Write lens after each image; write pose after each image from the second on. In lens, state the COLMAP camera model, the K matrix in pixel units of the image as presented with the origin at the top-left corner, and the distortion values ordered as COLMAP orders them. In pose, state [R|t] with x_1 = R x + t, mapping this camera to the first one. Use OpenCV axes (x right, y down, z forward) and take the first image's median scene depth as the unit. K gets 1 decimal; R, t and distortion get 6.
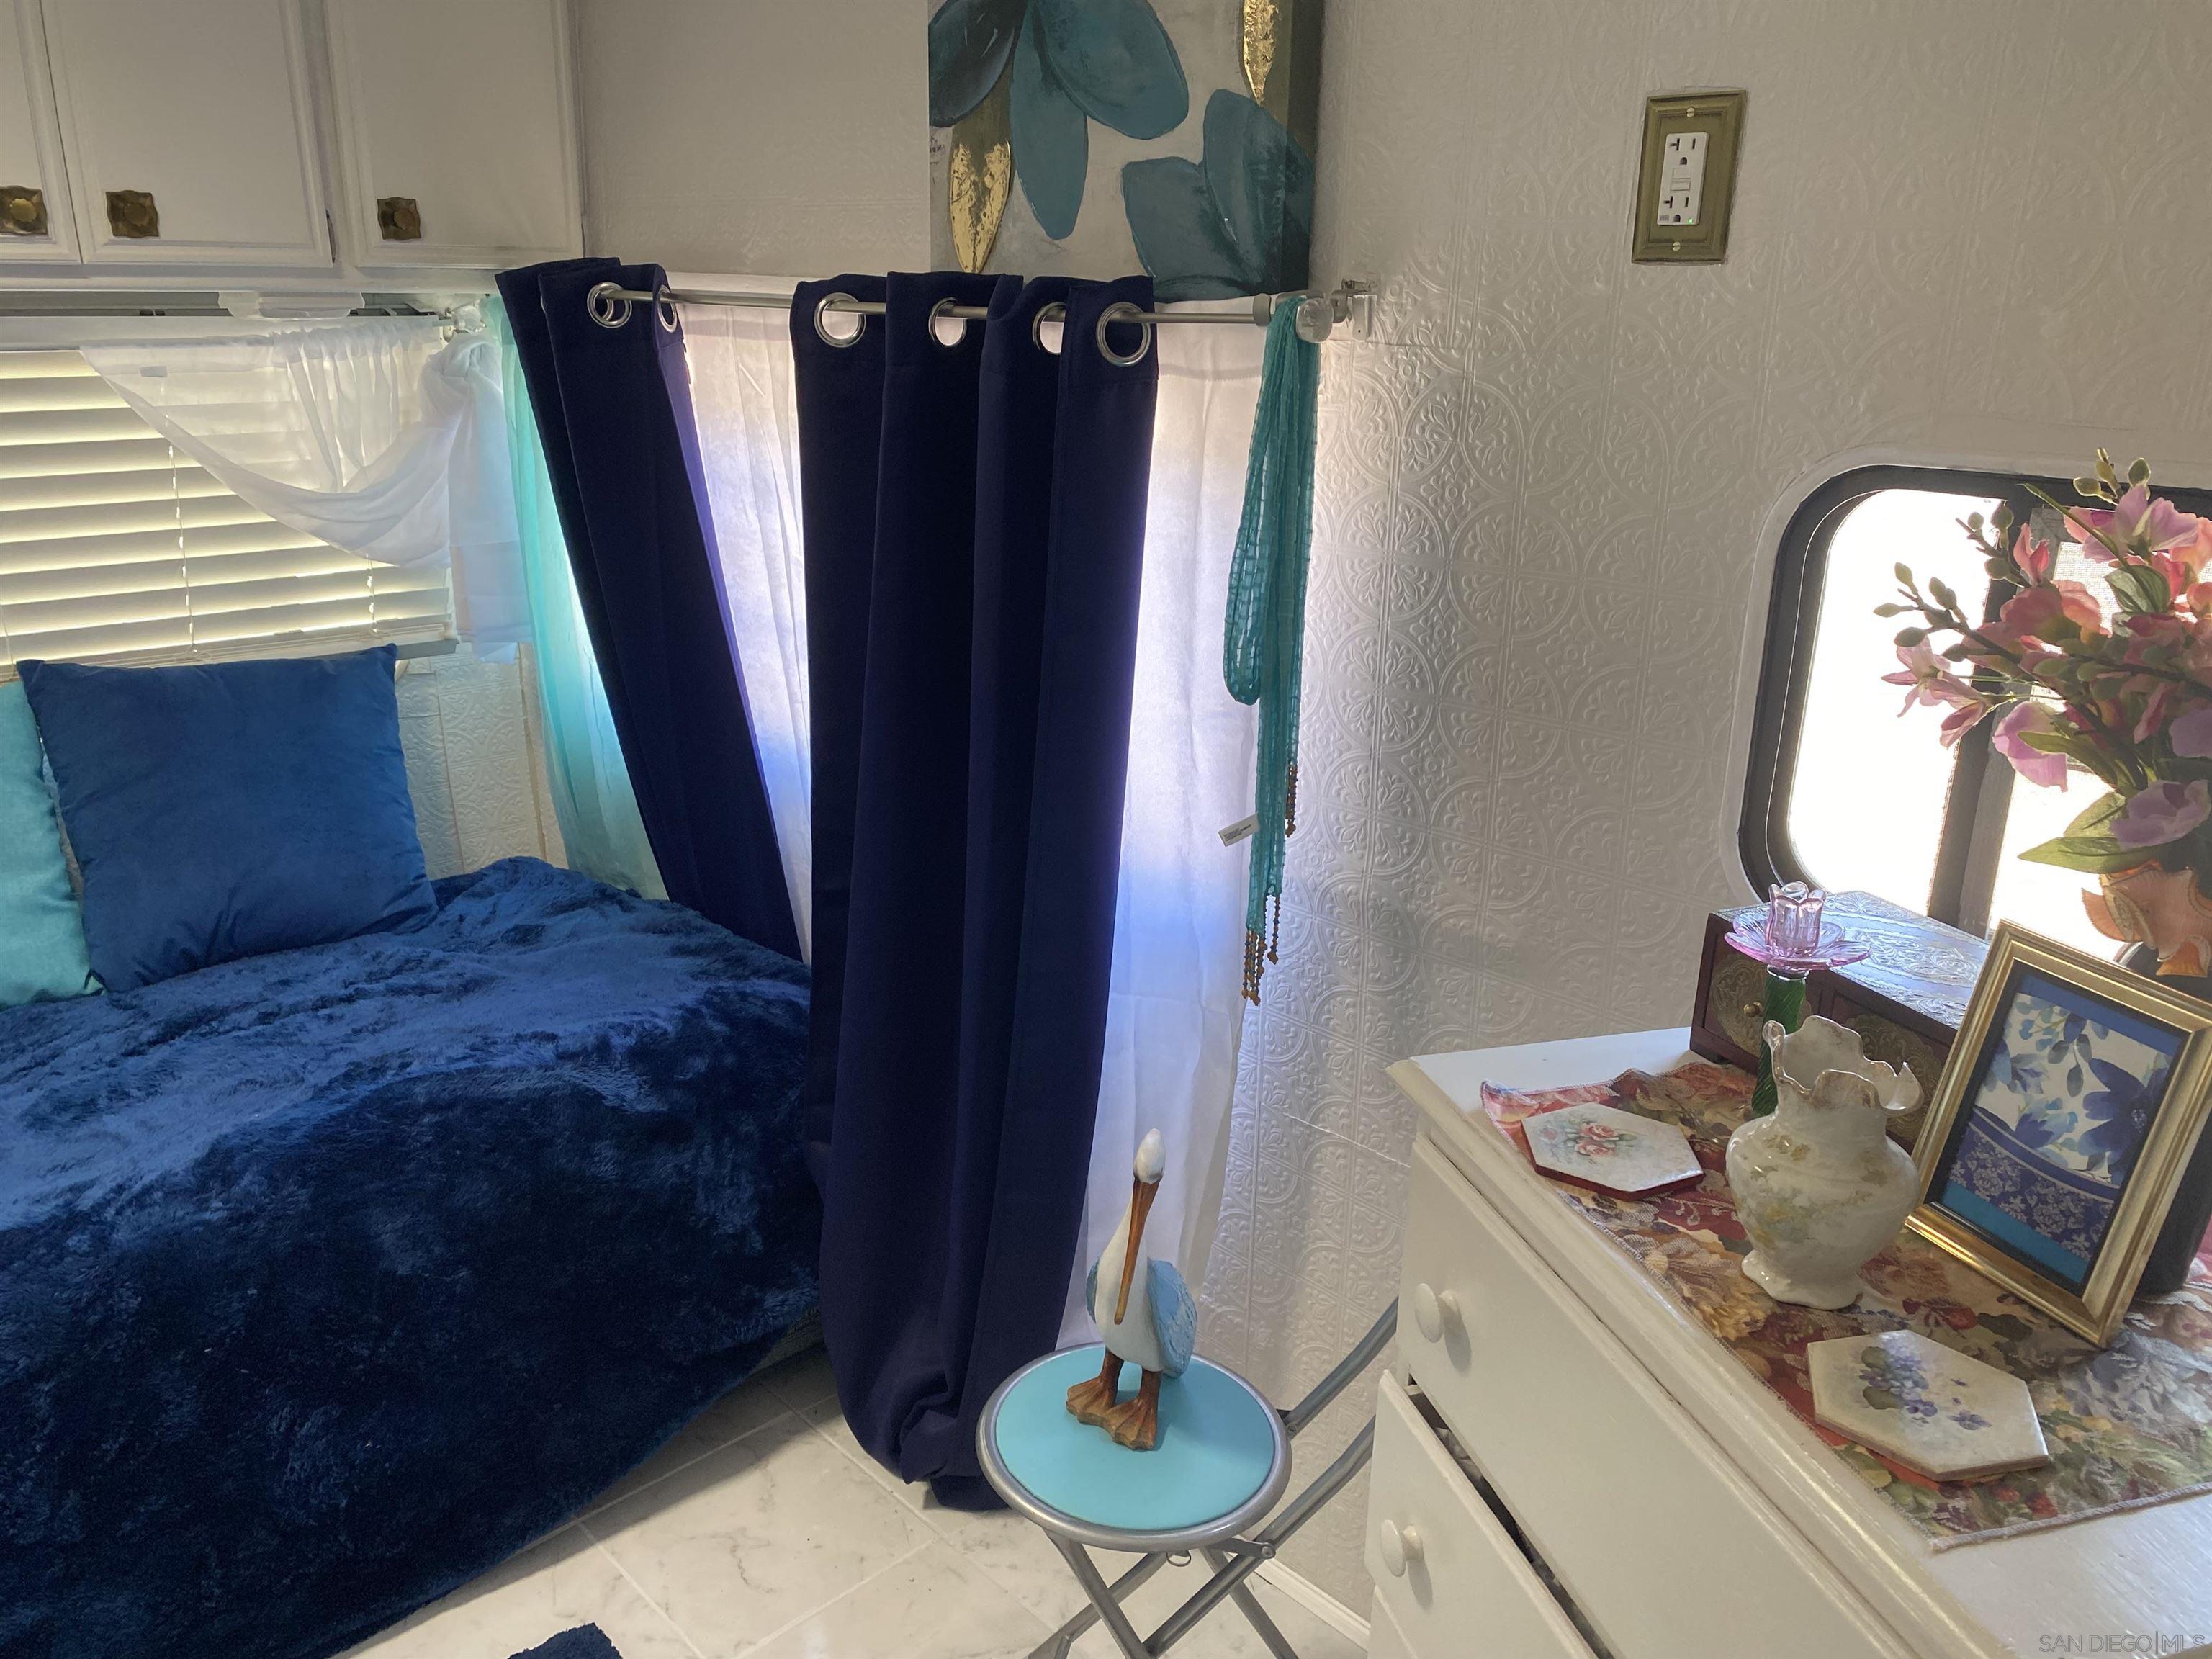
lens RADIAL K [[1717.0, 0, 1093.7], [0, 1717.0, 843.1], [0, 0, 1]] dist [0.019628, -0.002822]
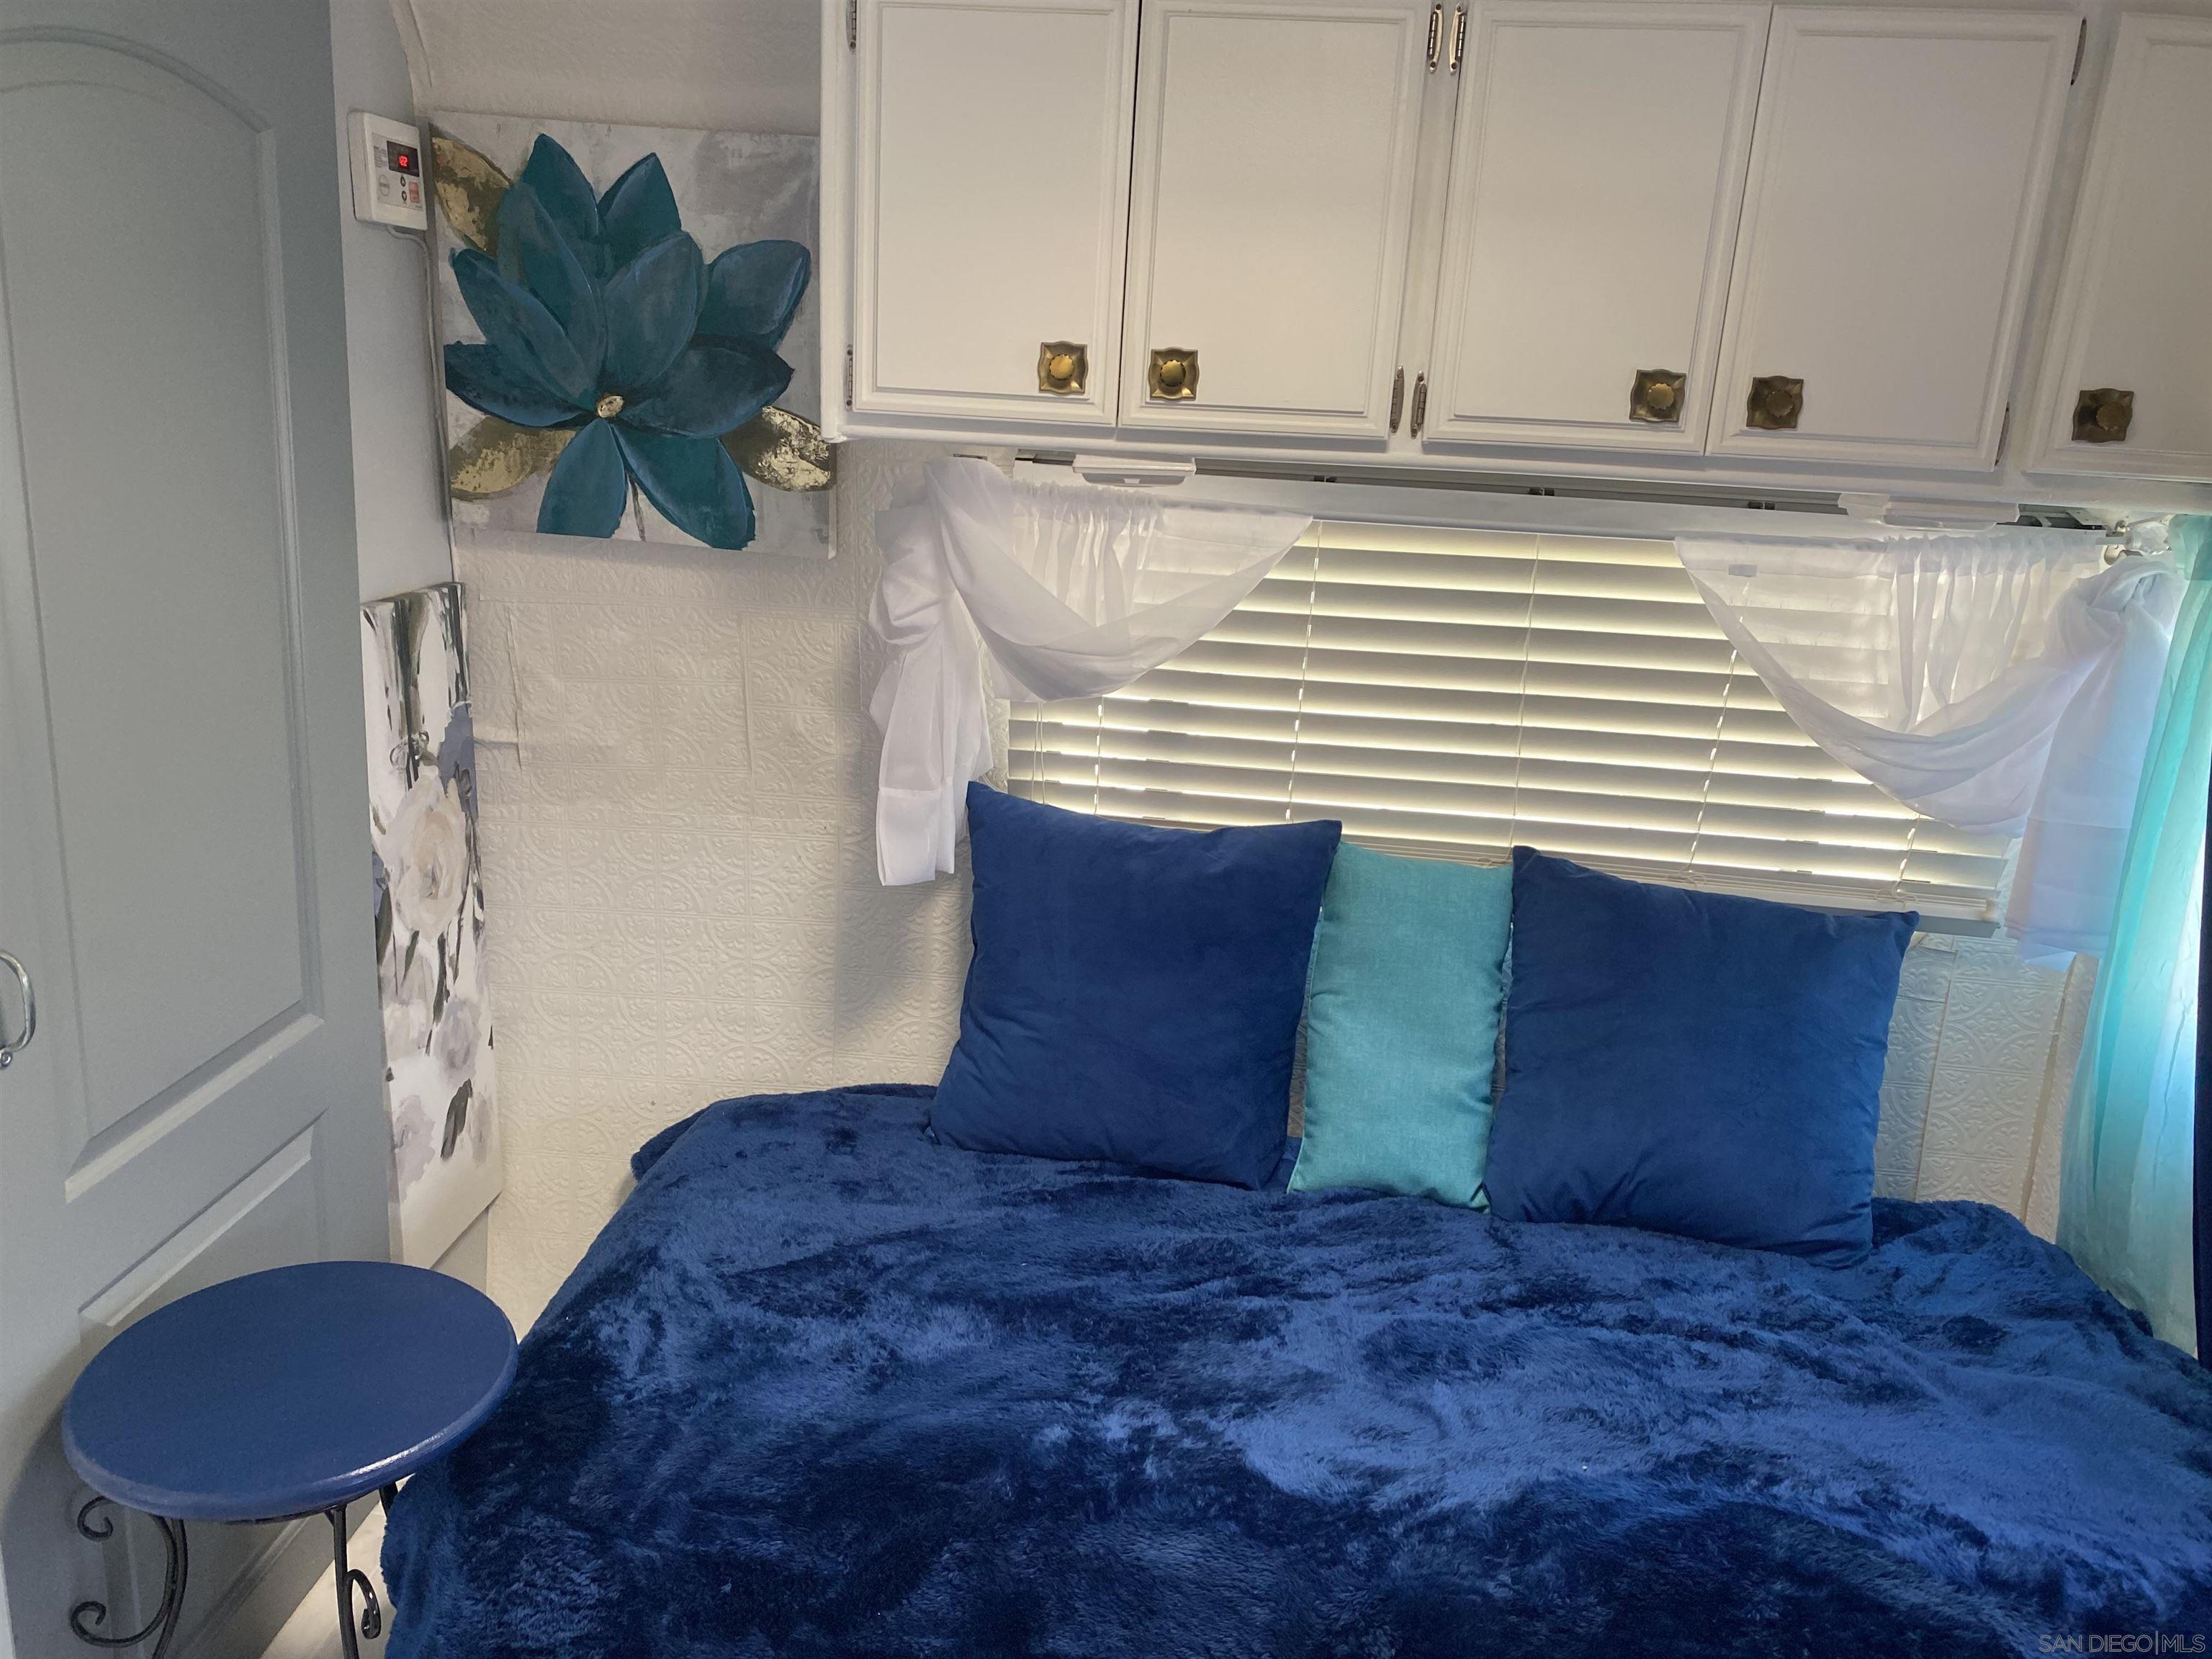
lens RADIAL K [[1651.6, 0, 1081.5], [0, 1651.6, 829.6], [0, 0, 1]] dist [0.041984, -0.057431]
pose [[0.649792, 0.227975, -0.725119, -0.116206], [-0.283206, 0.957888, 0.047371, -0.089648], [0.705383, 0.174577, 0.686992, 0.200070]]
